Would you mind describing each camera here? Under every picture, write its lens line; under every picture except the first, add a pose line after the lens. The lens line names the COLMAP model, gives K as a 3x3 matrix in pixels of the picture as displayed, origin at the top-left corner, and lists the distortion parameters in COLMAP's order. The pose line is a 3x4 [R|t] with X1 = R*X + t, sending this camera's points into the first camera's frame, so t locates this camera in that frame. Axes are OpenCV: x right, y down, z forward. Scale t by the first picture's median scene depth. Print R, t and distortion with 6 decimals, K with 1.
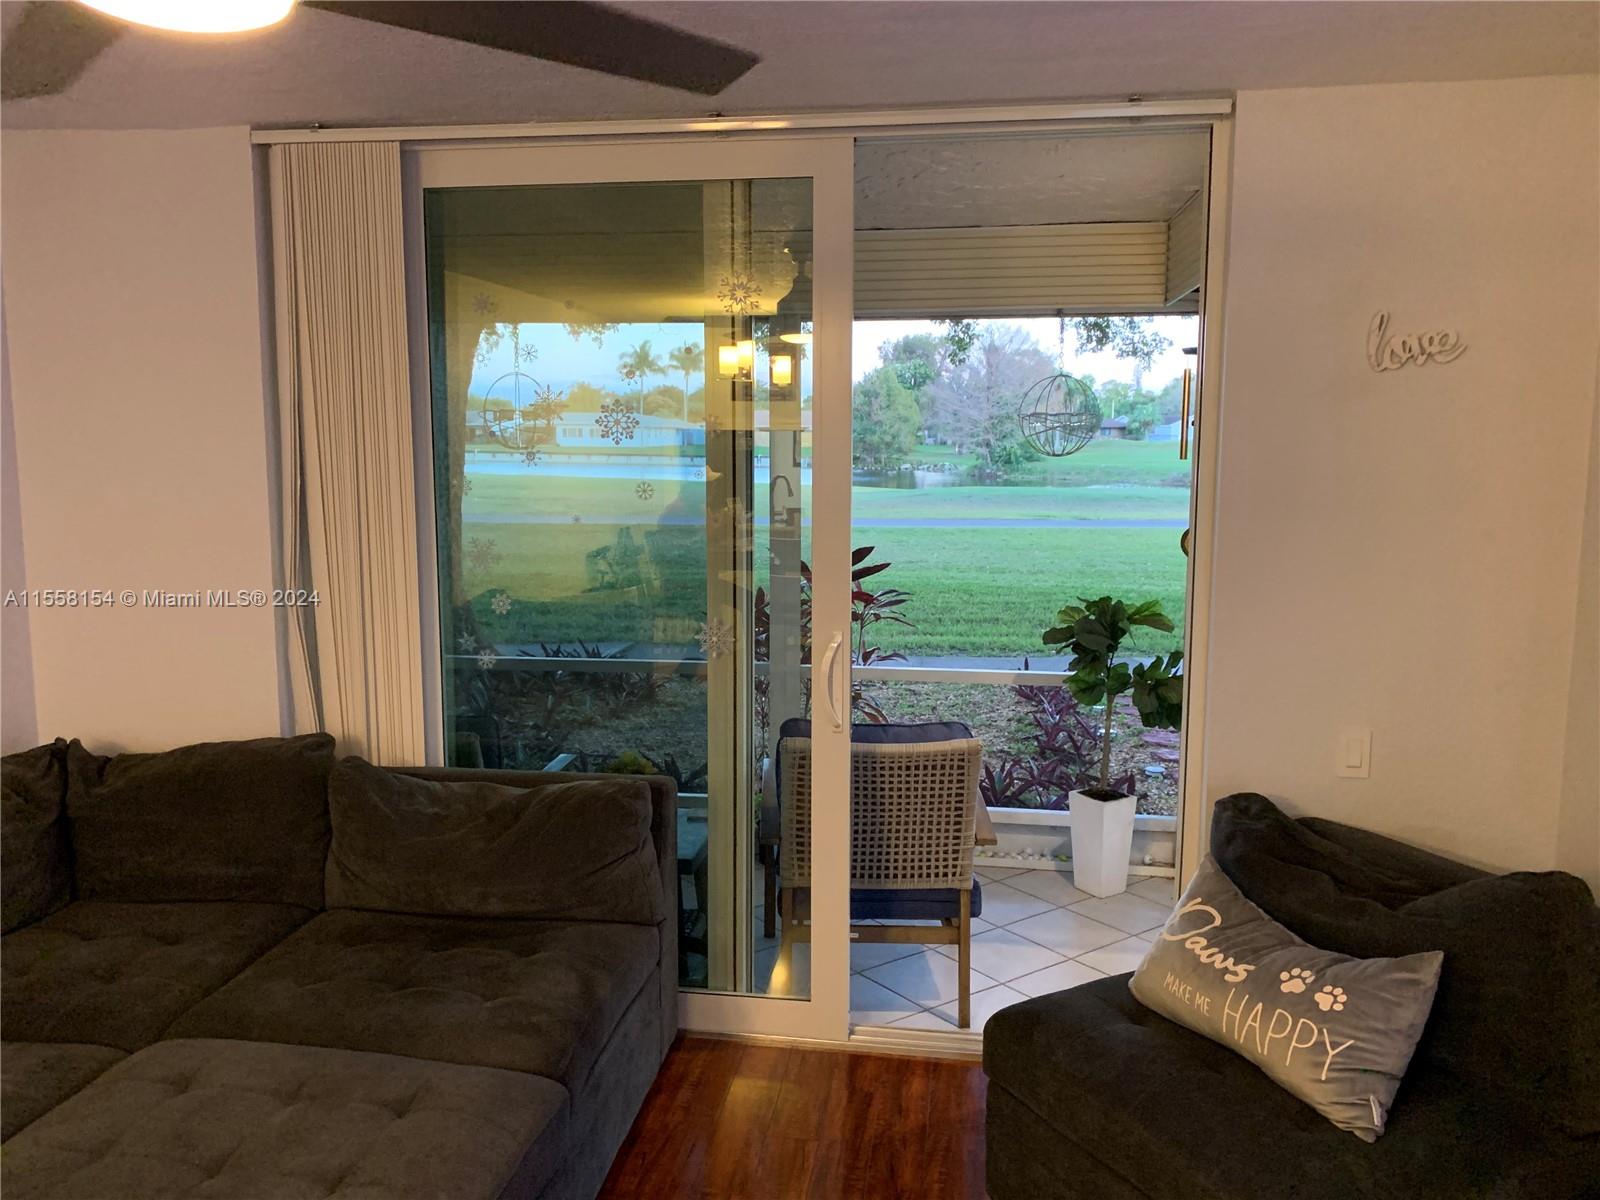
lens RADIAL K [[1226.3, 0, 780.9], [0, 1226.3, 580.9], [0, 0, 1]] dist [0.072337, -0.096812]
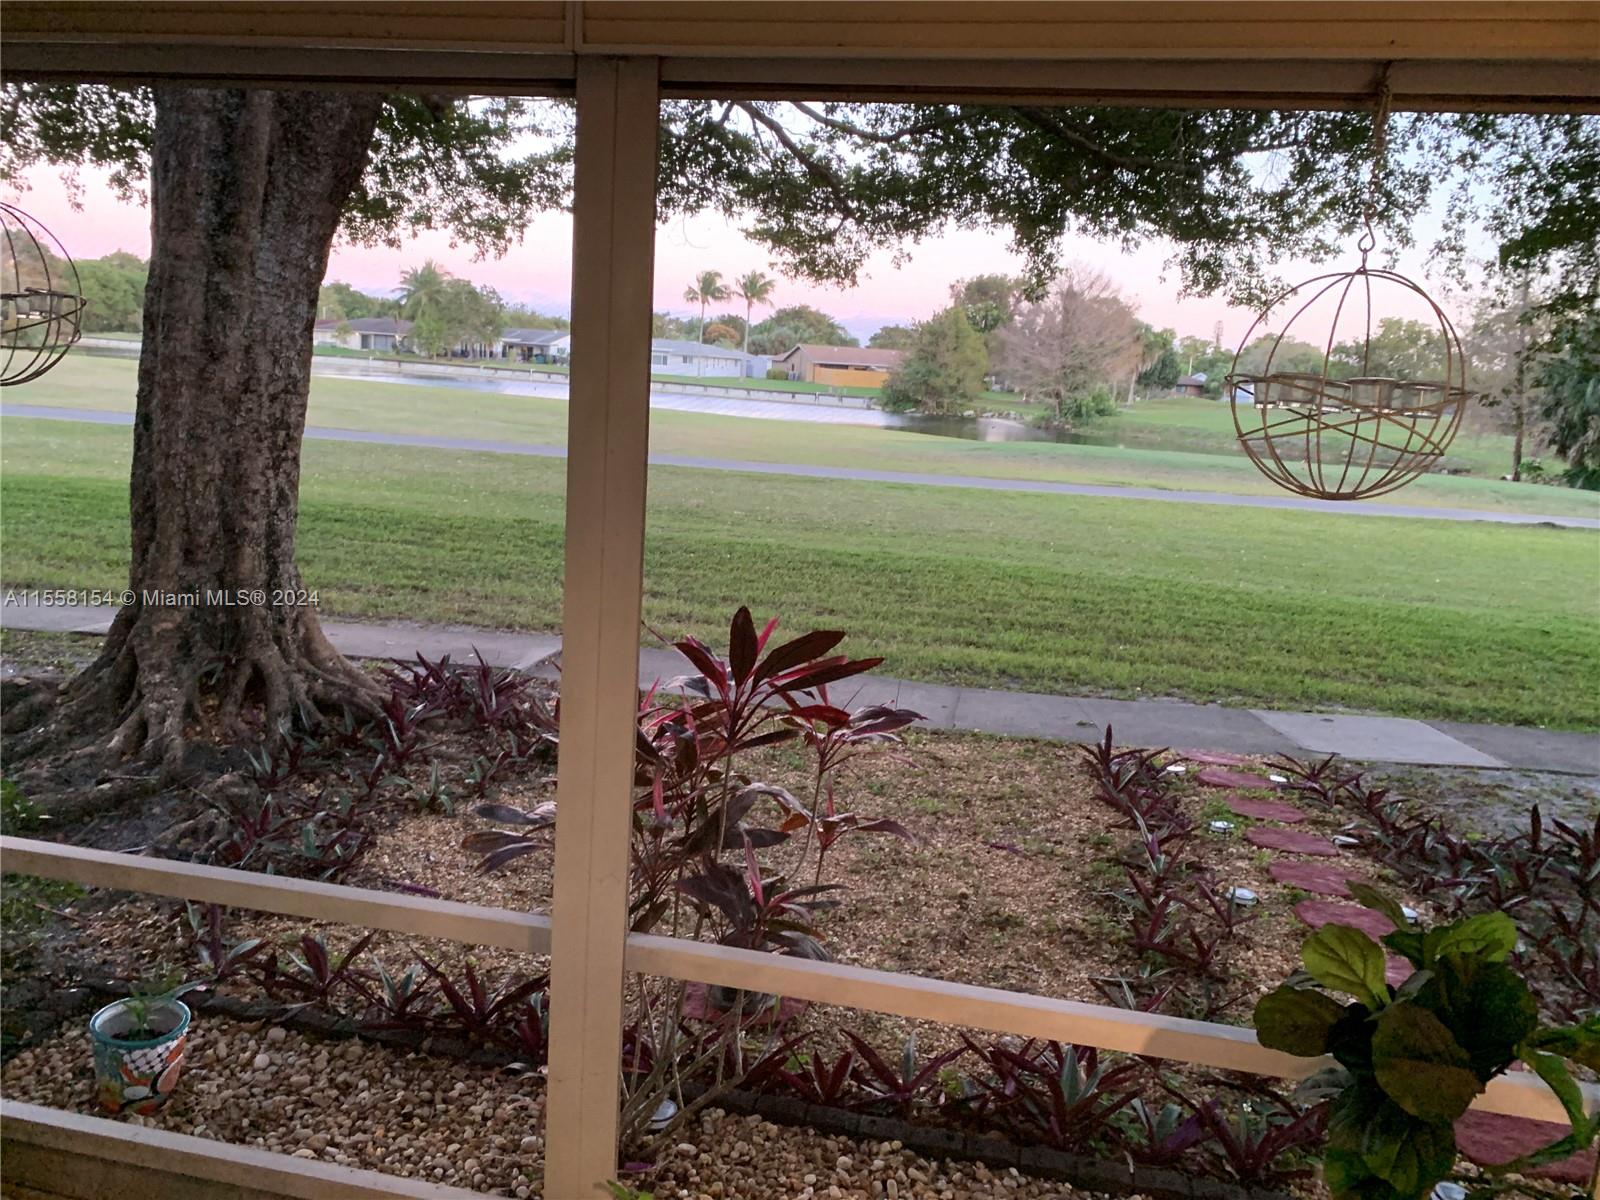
lens RADIAL K [[1219.7, 0, 767.0], [0, 1219.7, 585.0], [0, 0, 1]] dist [0.046186, -0.070893]
pose [[0.996202, 0.069259, -0.052775, 0.084144], [-0.066178, 0.996118, 0.058043, -0.090409], [0.056590, -0.054330, 0.996918, 0.661162]]
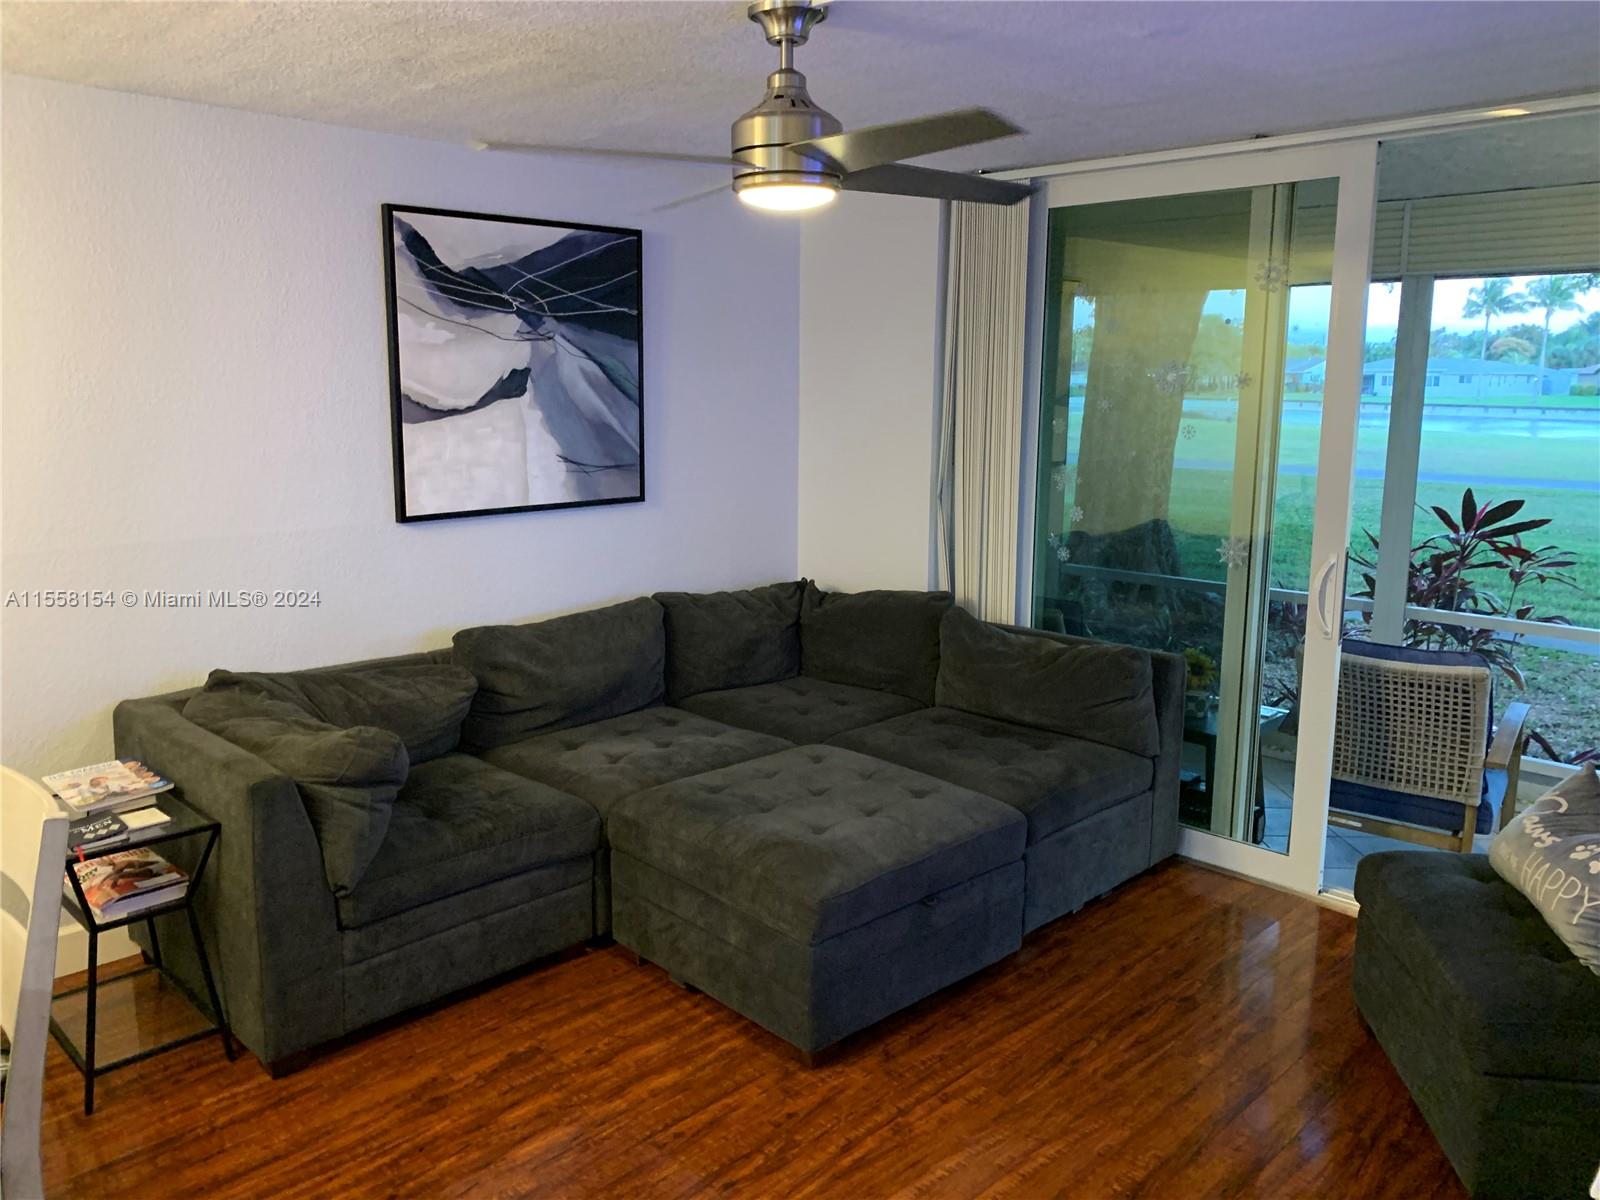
lens RADIAL K [[1219.7, 0, 767.0], [0, 1219.7, 585.0], [0, 0, 1]] dist [0.046186, -0.070893]
pose [[0.802014, 0.105212, -0.587965, 0.218340], [-0.077863, 0.994380, 0.071728, 0.019243], [0.592208, -0.011747, 0.805699, -0.208874]]
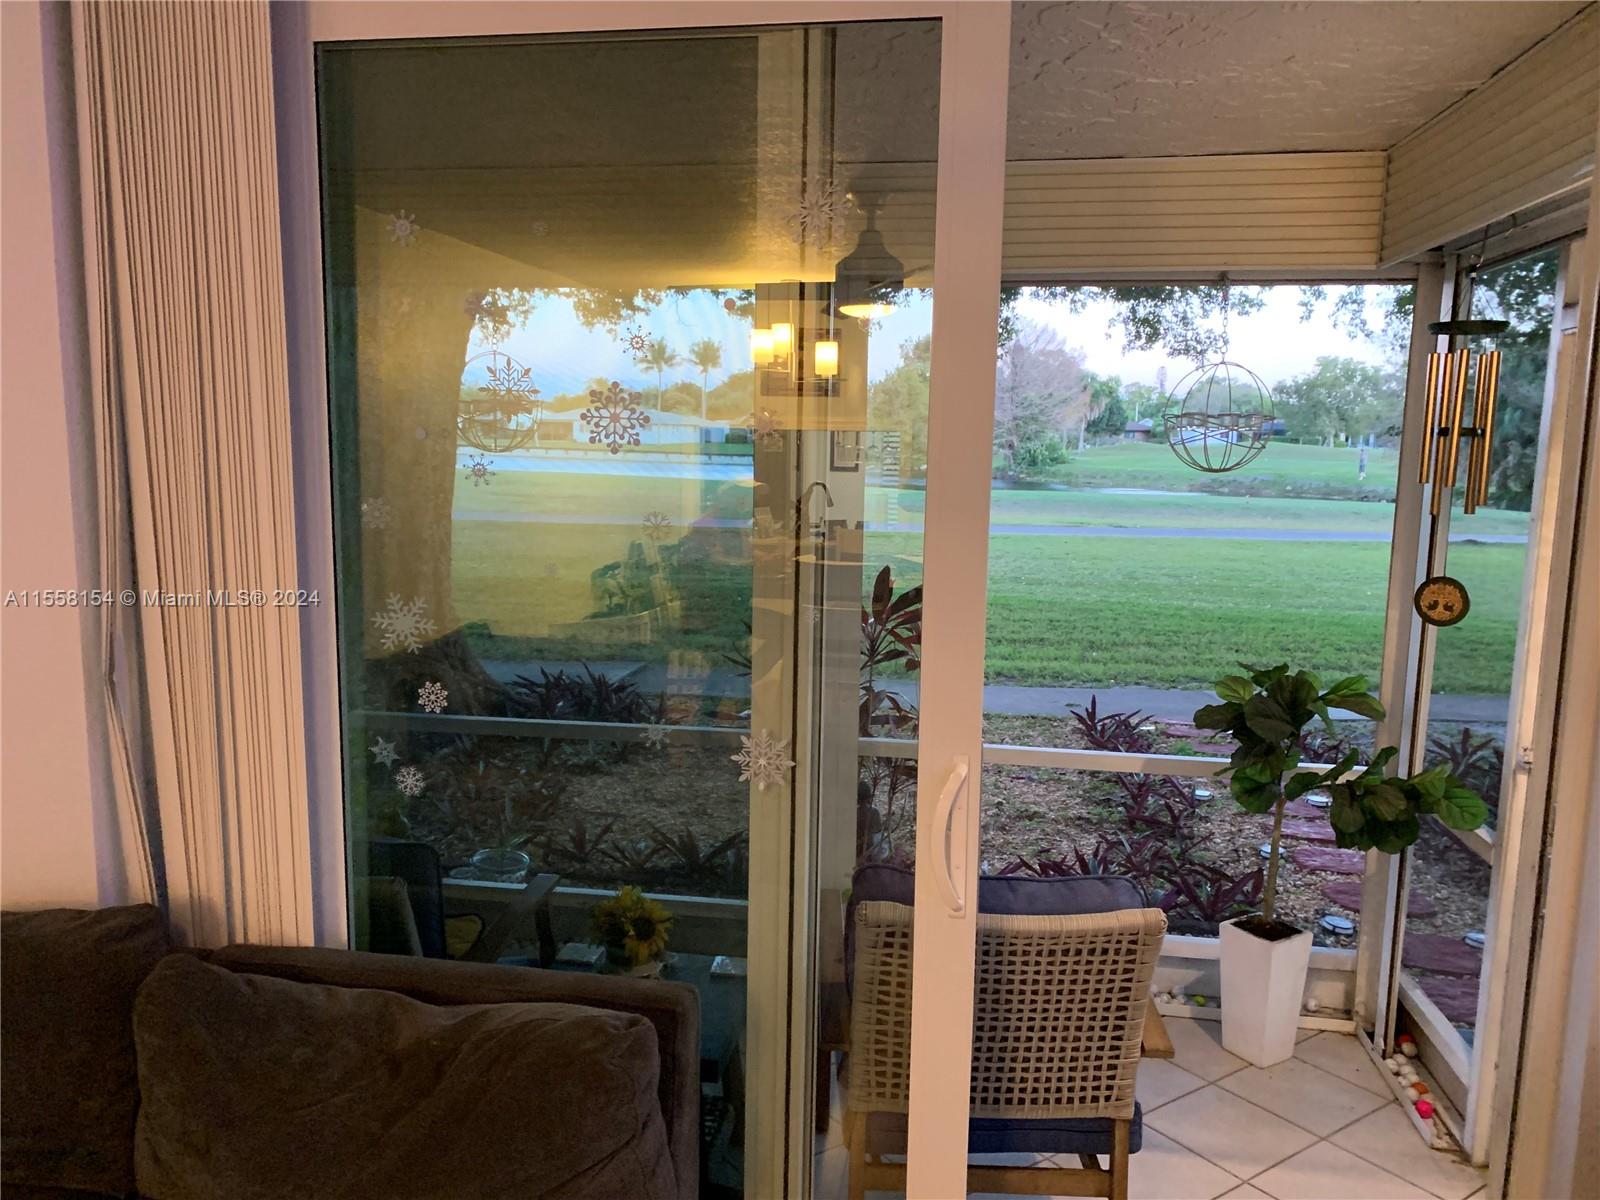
lens RADIAL K [[1224.1, 0, 768.0], [0, 1224.1, 607.1], [0, 0, 1]] dist [0.069143, -0.144276]
pose [[0.999606, 0.017249, -0.022157, -0.027923], [-0.016742, 0.999599, 0.022853, -0.034210], [0.022542, -0.022473, 0.999493, 0.263825]]
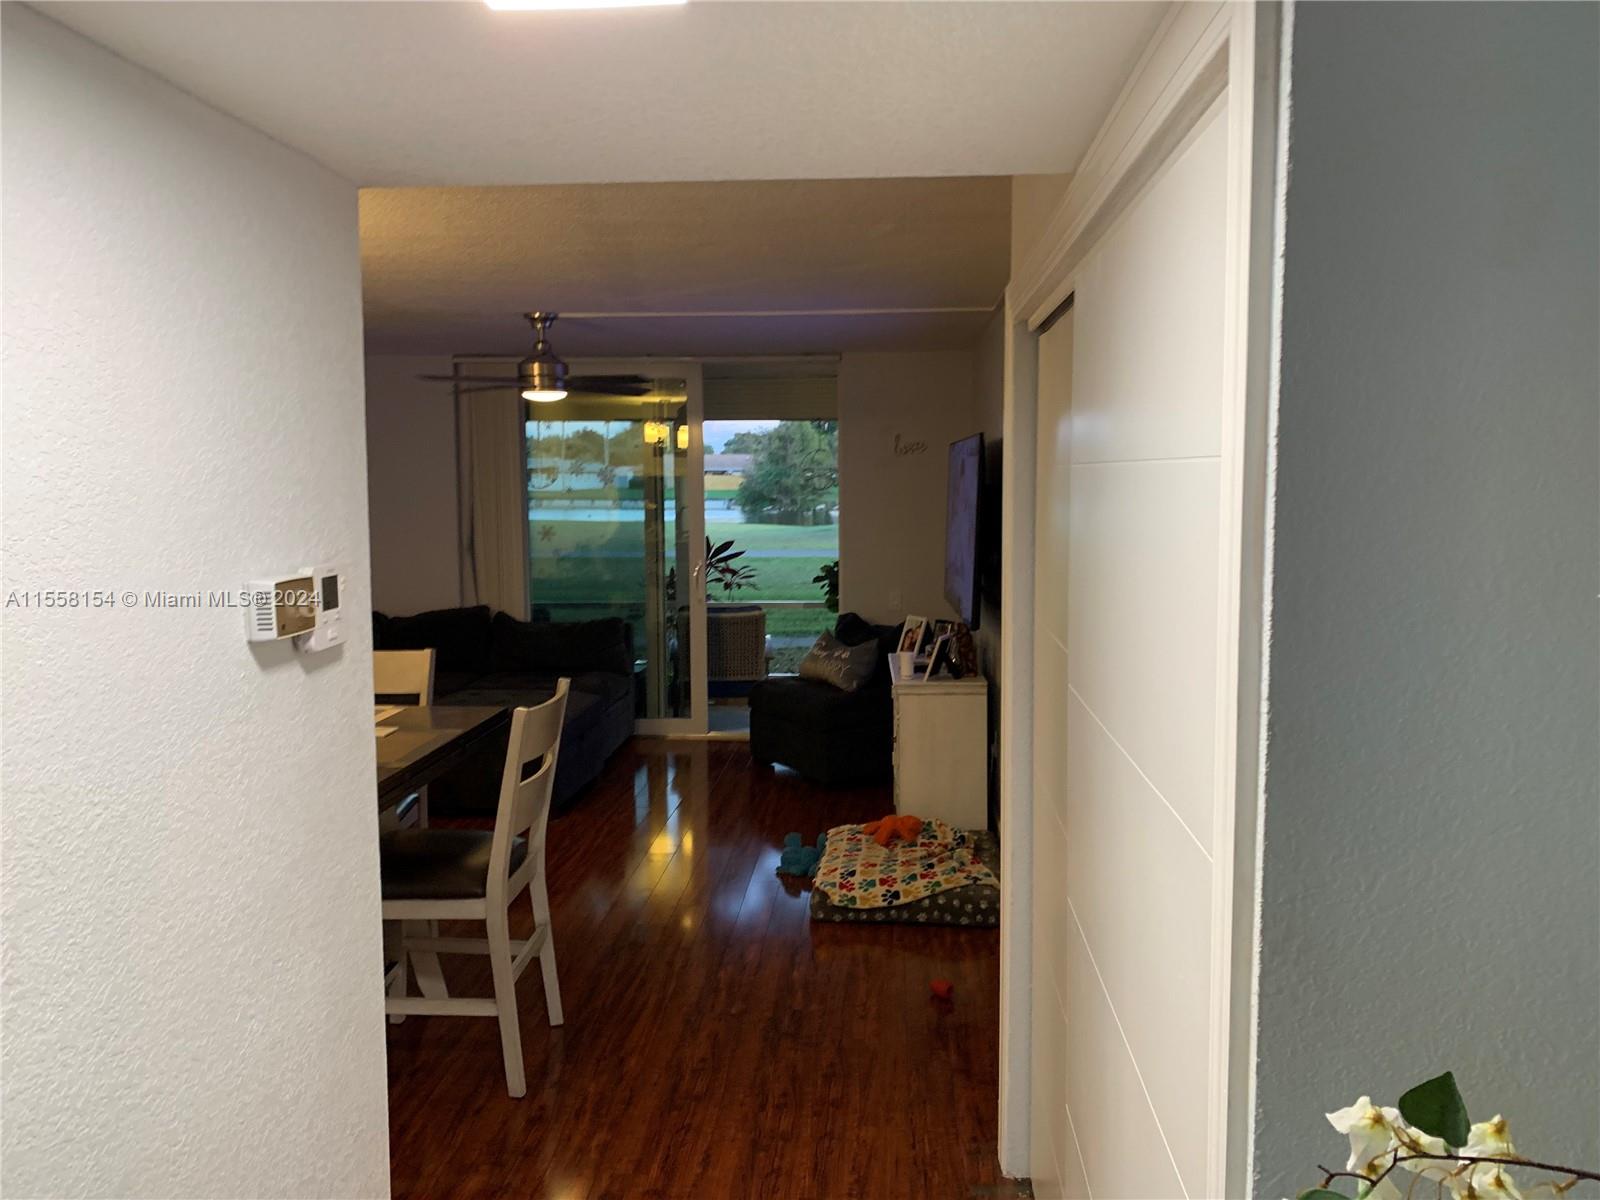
lens RADIAL K [[1239.5, 0, 876.4], [0, 1239.5, 599.4], [0, 0, 1]] dist [-0.095258, 0.062277]
pose [[0.990371, -0.016492, 0.137450, 0.039026], [0.019240, 0.999640, -0.018687, 0.119025], [-0.137092, 0.021152, 0.990332, -1.032888]]
